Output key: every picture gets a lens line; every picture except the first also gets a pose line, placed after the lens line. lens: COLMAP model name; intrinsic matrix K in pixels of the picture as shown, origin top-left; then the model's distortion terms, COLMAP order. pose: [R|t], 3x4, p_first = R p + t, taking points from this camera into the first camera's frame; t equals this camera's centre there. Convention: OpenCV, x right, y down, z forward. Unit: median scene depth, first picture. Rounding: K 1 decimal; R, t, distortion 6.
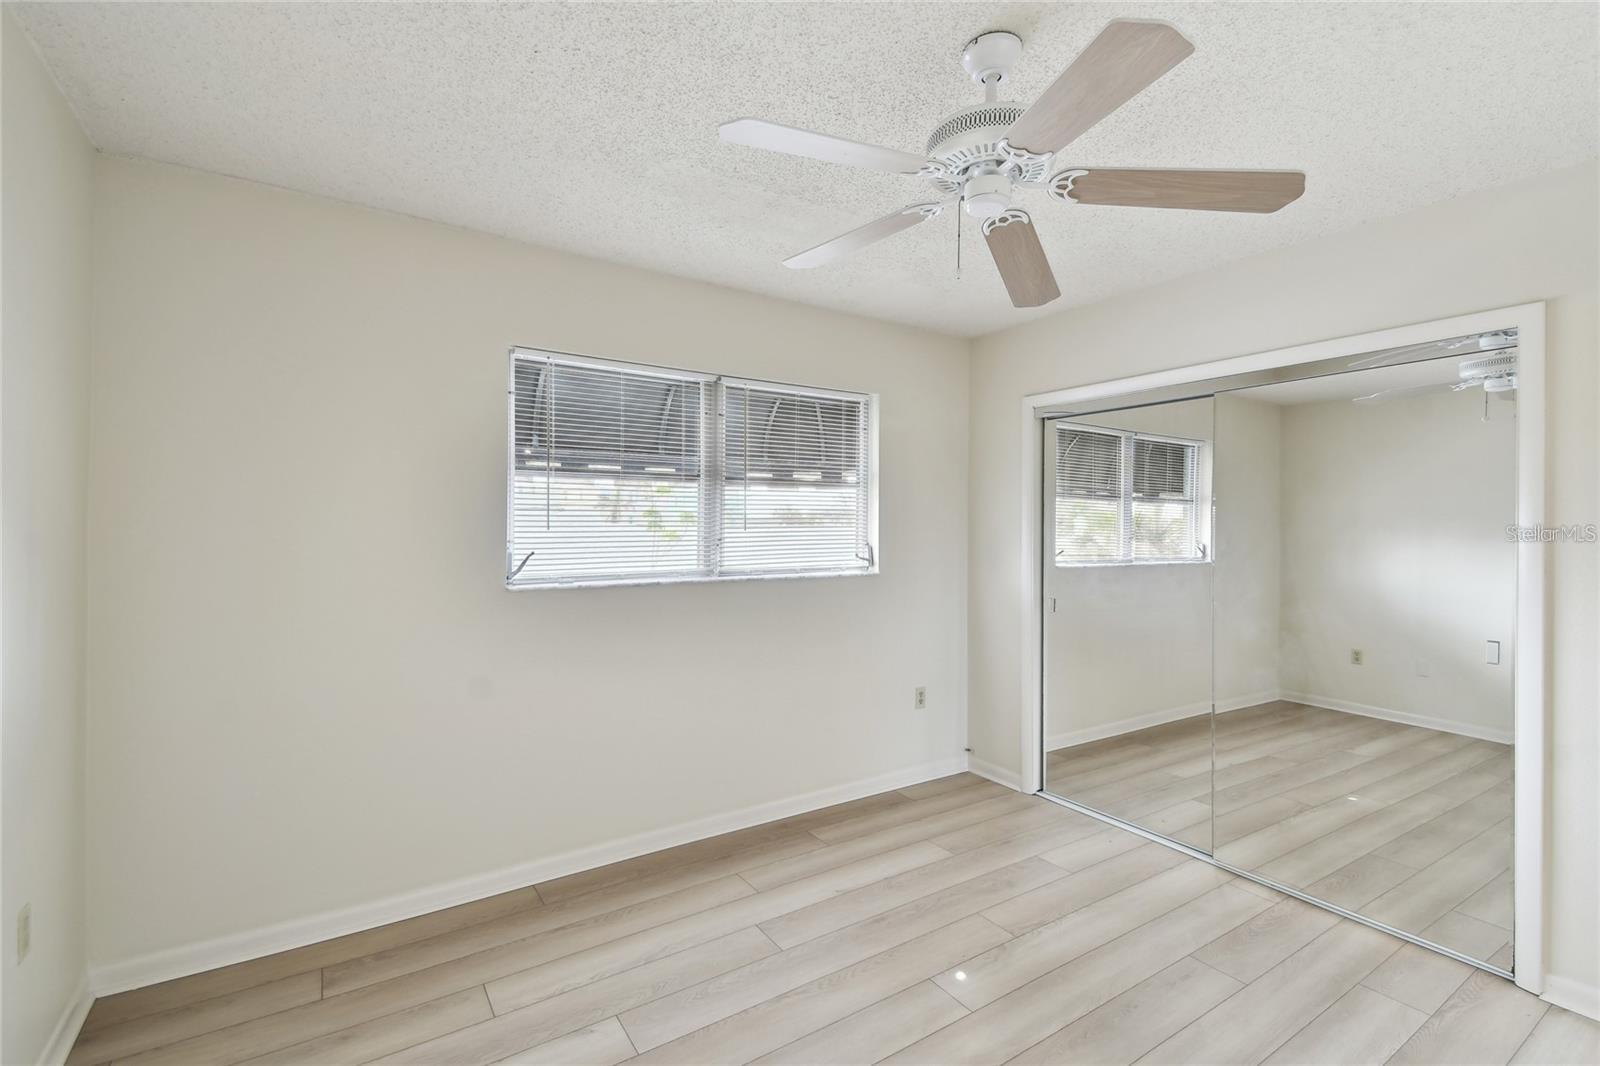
lens RADIAL K [[717.4, 0, 800.0], [0, 717.4, 533.0], [0, 0, 1]] dist [-0.000377, -0.000135]
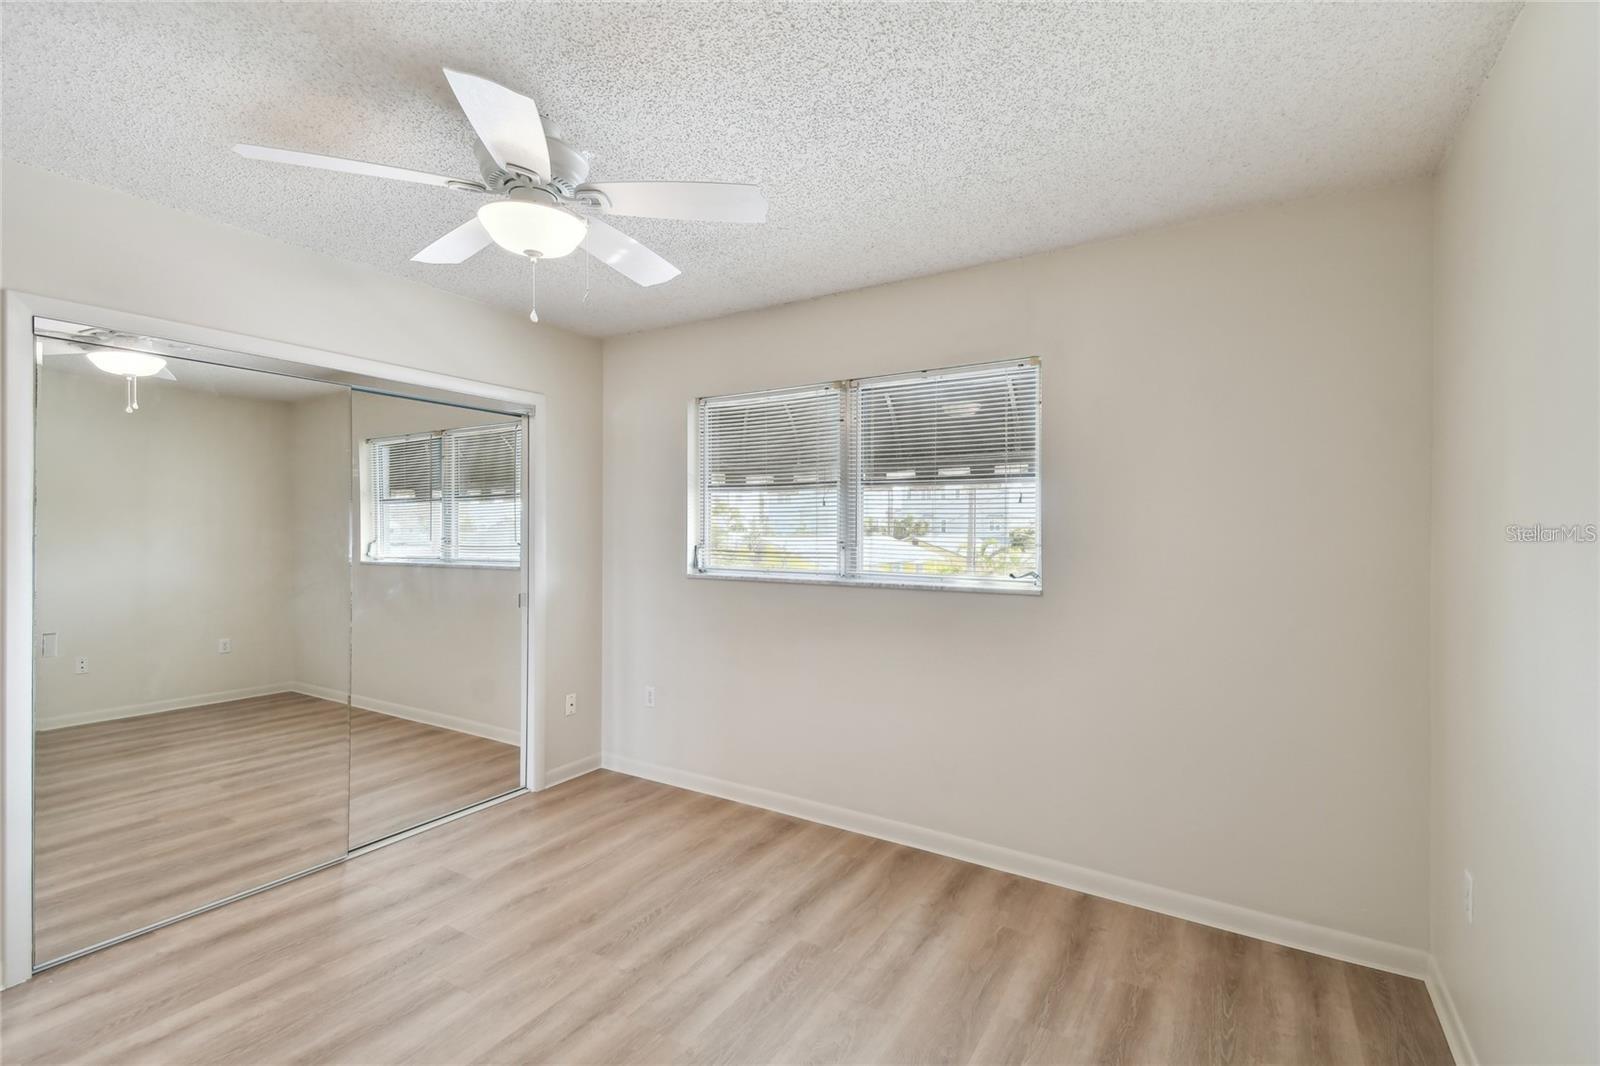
lens RADIAL K [[717.4, 0, 800.0], [0, 717.4, 533.0], [0, 0, 1]] dist [-0.000377, -0.000135]
pose [[0.415323, -0.002836, -0.909670, 0.787731], [-0.006544, 0.999960, -0.006105, 0.001392], [0.909651, 0.008488, 0.415288, 0.509674]]
